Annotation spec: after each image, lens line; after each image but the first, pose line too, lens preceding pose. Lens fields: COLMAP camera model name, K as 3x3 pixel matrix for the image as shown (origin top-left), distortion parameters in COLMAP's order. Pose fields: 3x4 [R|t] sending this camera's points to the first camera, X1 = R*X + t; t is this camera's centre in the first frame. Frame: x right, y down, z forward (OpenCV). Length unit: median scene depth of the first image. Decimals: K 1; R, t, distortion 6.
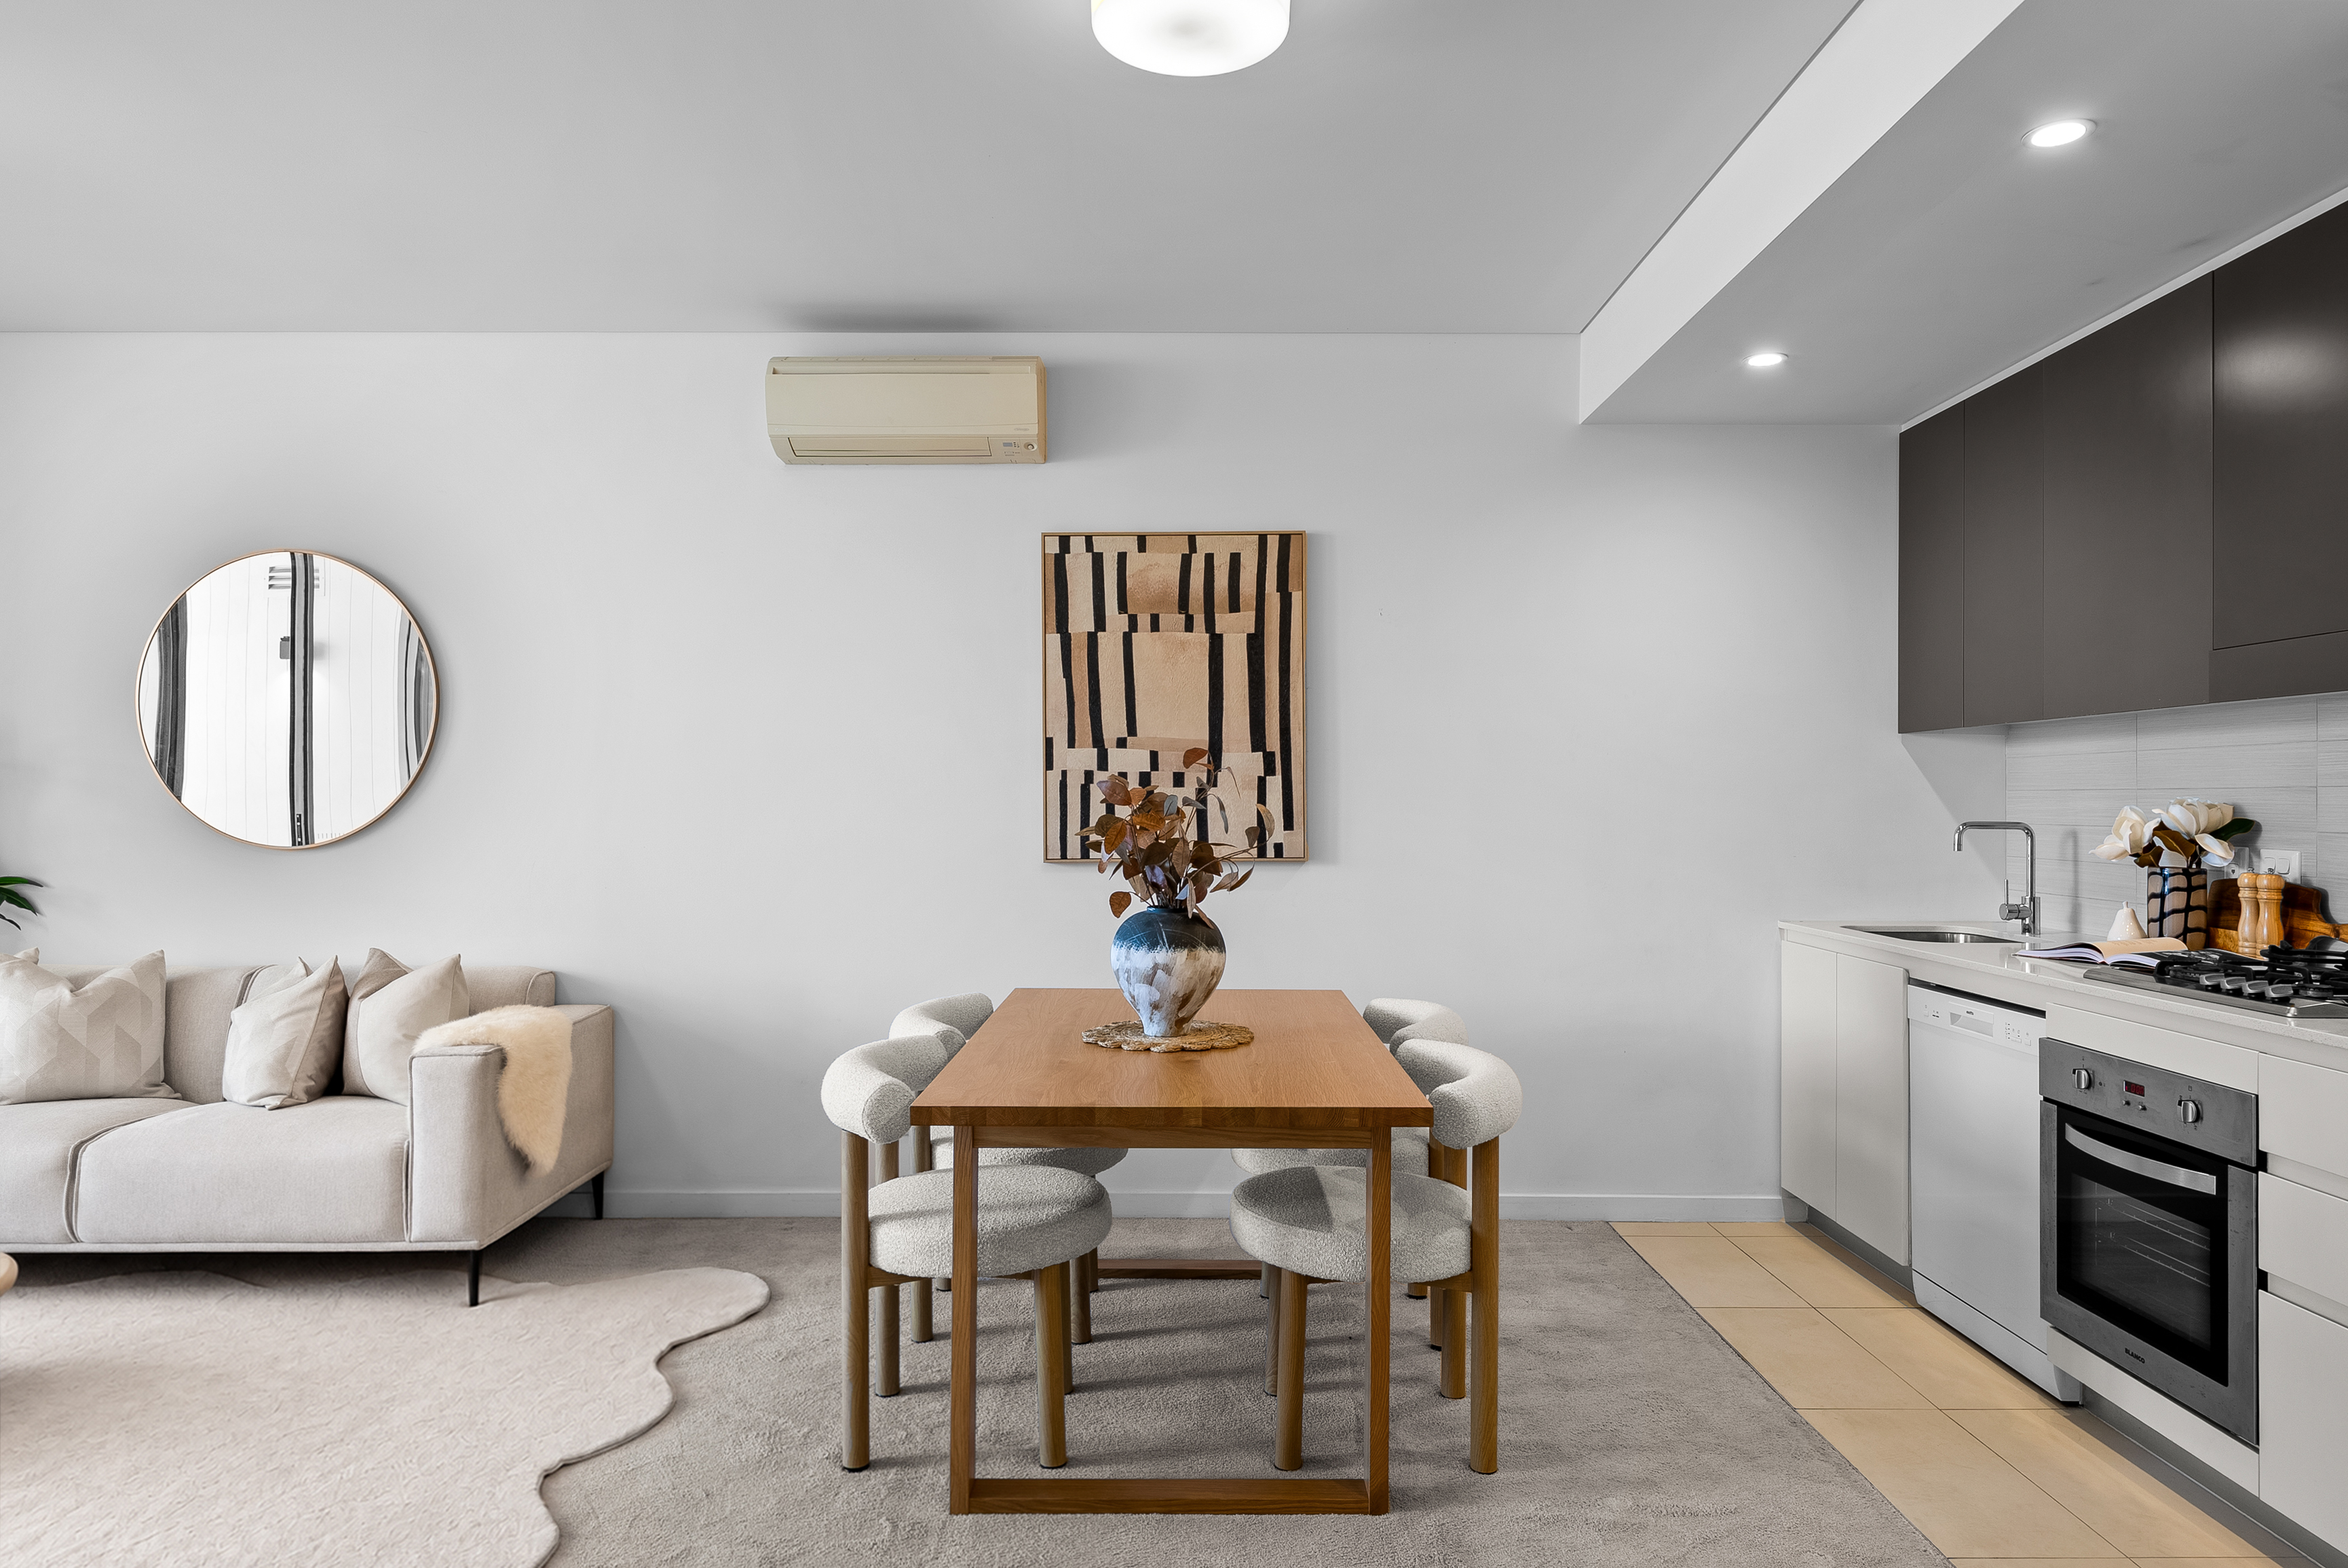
lens RADIAL K [[1438.5, 0, 1178.3], [0, 1438.5, 795.2], [0, 0, 1]] dist [0.001229, -0.000028]
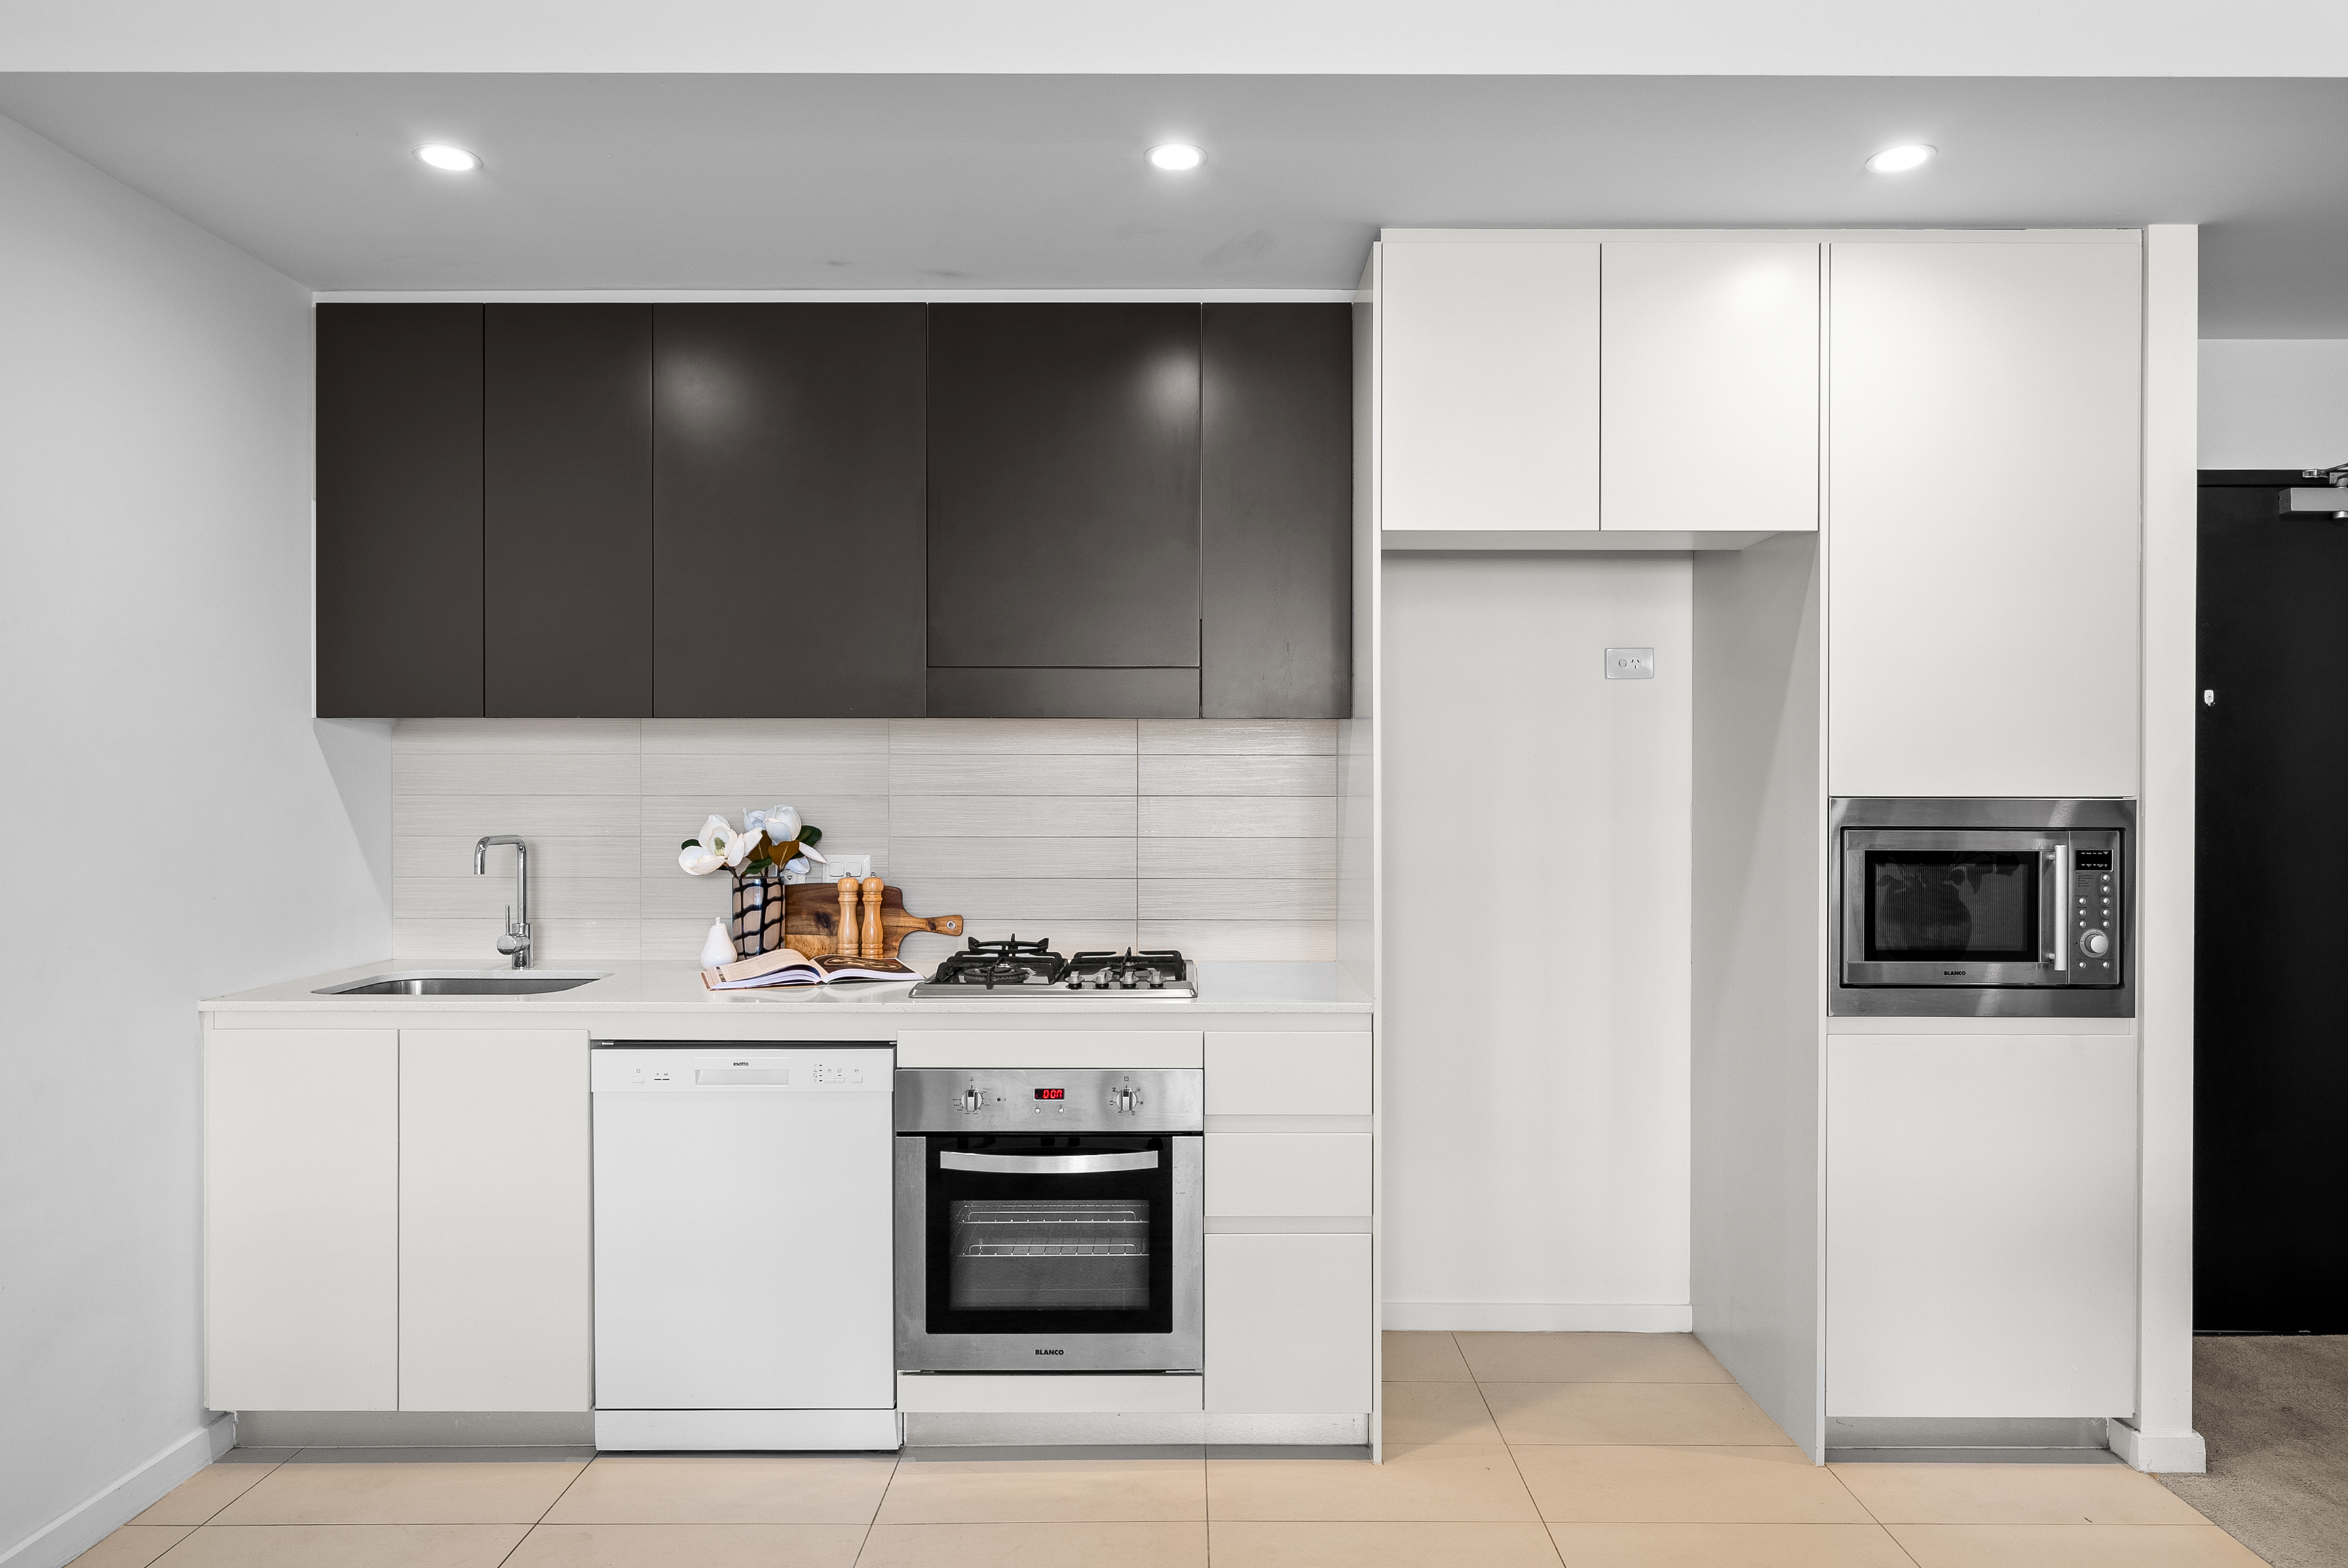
lens RADIAL K [[1438.5, 0, 1178.3], [0, 1438.5, 795.2], [0, 0, 1]] dist [0.001229, -0.000028]
pose [[-0.003110, -0.008411, 0.999960, -0.312269], [-0.005947, 0.999947, 0.008393, -0.016861], [-0.999977, -0.005921, -0.003160, 0.781112]]
